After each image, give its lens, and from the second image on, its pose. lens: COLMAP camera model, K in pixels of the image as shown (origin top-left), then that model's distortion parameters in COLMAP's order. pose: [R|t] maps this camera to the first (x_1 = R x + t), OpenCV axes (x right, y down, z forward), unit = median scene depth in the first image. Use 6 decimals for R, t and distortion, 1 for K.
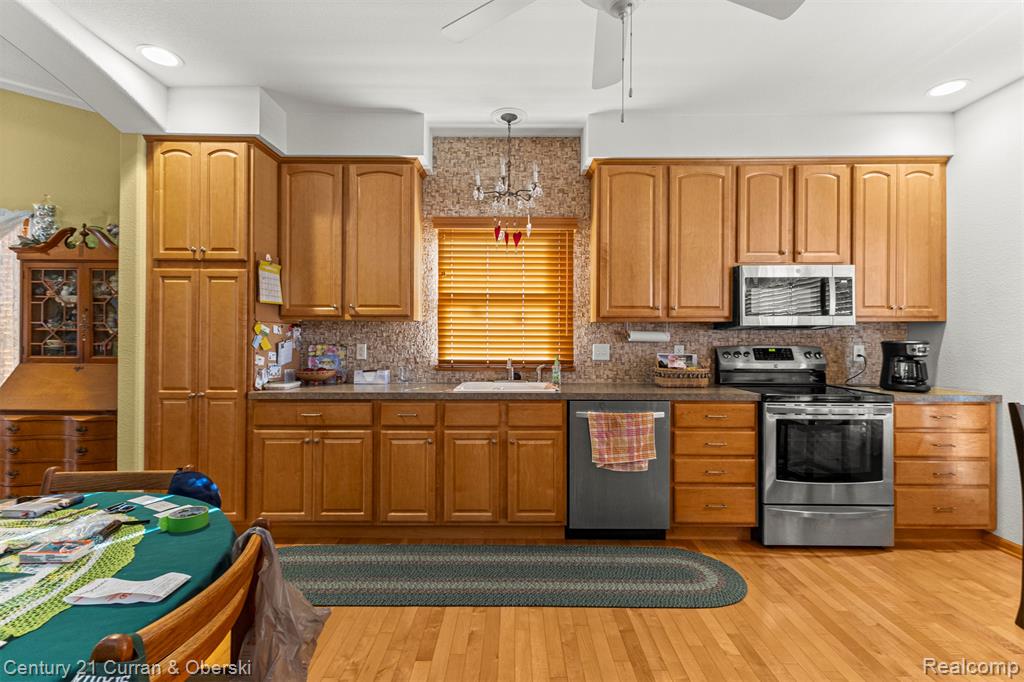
lens RADIAL K [[446.0, 0, 512.0], [0, 446.0, 341.0], [0, 0, 1]] dist [0.008840, -0.001173]
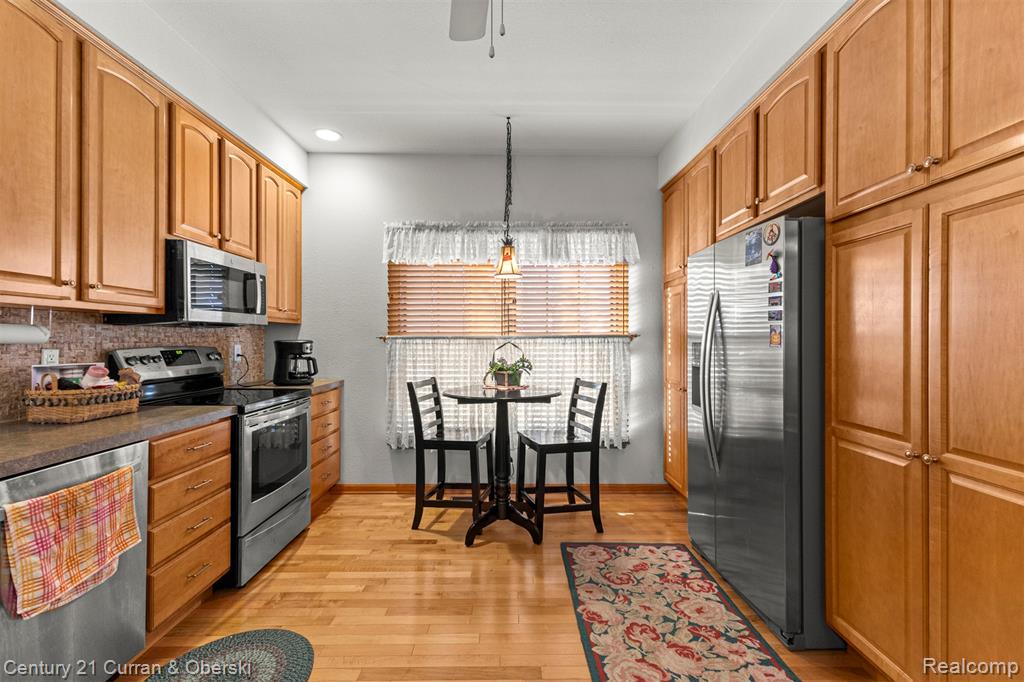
lens RADIAL K [[448.4, 0, 513.2], [0, 448.4, 344.6], [0, 0, 1]] dist [0.002598, -0.000204]
pose [[-0.009512, -0.014759, 0.999846, -0.242028], [0.004145, 0.999882, 0.014799, -0.003028], [-0.999946, 0.004285, -0.009450, 0.454201]]
